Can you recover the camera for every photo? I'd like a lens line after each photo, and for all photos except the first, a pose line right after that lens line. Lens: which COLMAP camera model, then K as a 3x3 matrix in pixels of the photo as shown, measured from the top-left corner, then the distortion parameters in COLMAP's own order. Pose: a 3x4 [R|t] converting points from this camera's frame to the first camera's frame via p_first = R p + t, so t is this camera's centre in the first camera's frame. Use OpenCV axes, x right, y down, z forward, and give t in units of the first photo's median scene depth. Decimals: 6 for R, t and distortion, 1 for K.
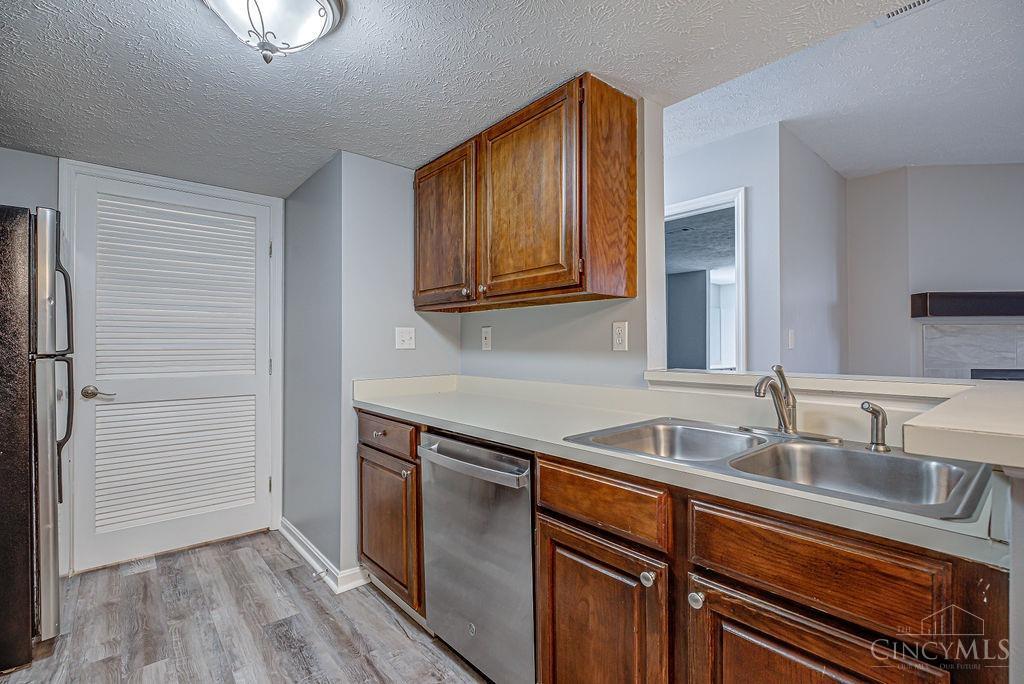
lens RADIAL K [[469.6, 0, 512.0], [0, 469.6, 342.0], [0, 0, 1]] dist [-0.002499, -0.000114]
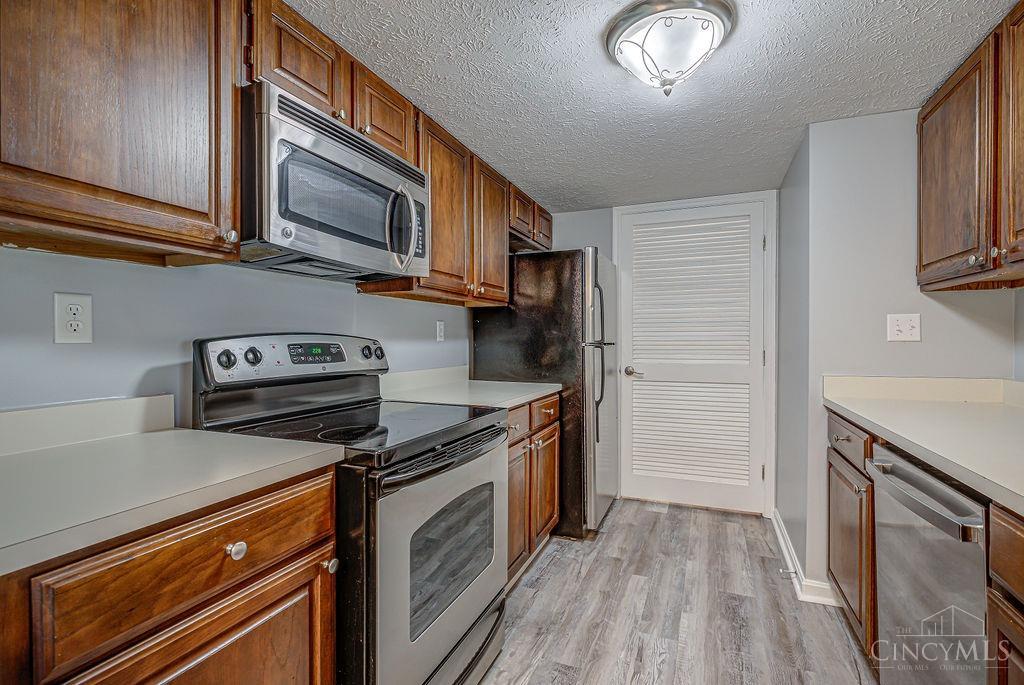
lens RADIAL K [[469.6, 0, 512.0], [0, 469.6, 342.5], [0, 0, 1]] dist [-0.002499, -0.000114]
pose [[0.457740, 0.008737, -0.889043, 0.193075], [0.007588, 0.999877, 0.013733, 0.001502], [0.889054, -0.013032, 0.457617, 0.059594]]
